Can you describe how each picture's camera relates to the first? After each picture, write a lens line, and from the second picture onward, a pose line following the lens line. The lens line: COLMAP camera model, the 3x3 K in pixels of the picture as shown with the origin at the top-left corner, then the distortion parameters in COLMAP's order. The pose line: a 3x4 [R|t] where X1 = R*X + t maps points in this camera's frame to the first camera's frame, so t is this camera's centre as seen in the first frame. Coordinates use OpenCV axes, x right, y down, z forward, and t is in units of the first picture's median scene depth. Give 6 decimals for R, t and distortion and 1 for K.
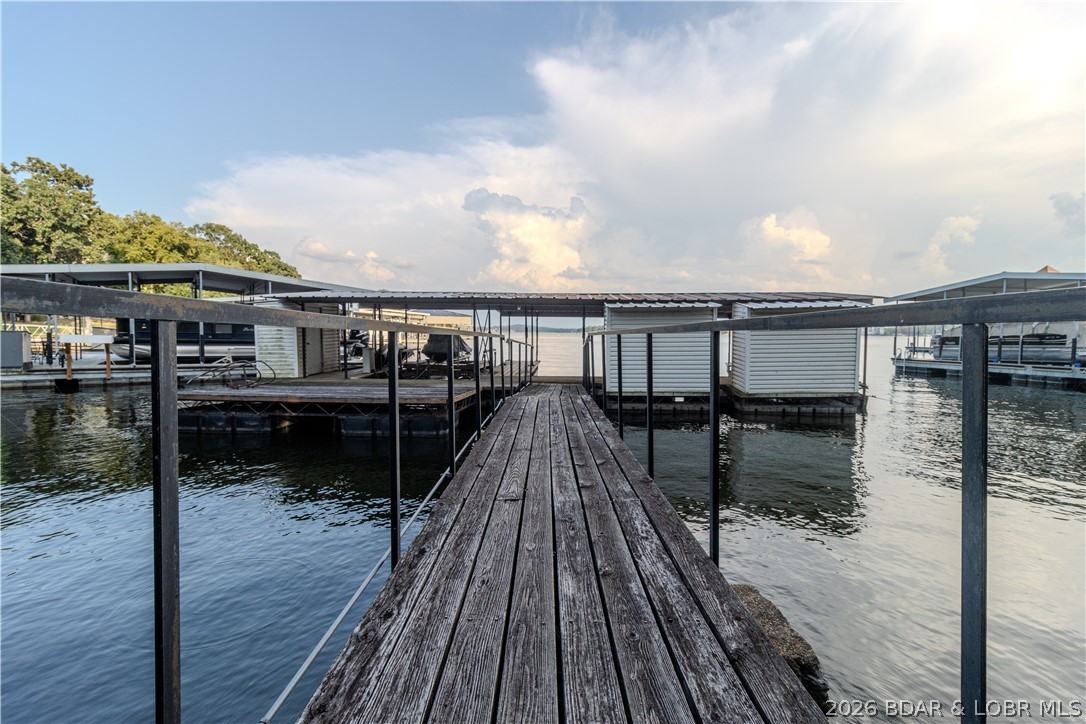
lens RADIAL K [[514.3, 0, 543.0], [0, 514.3, 362.0], [0, 0, 1]] dist [0.022938, -0.000055]
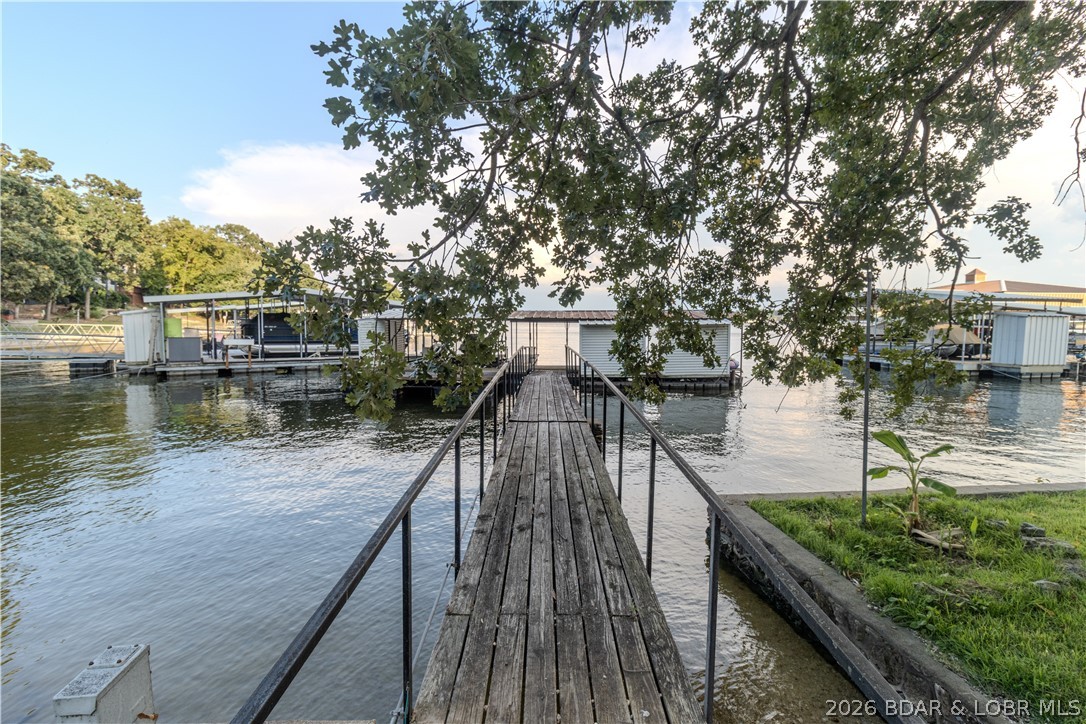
lens RADIAL K [[514.3, 0, 543.0], [0, 514.3, 362.0], [0, 0, 1]] dist [0.022938, -0.000055]
pose [[0.999991, -0.003874, 0.001568, 0.001297], [0.003841, 0.999783, 0.020480, -0.003983], [-0.001647, -0.020474, 0.999789, -0.149071]]
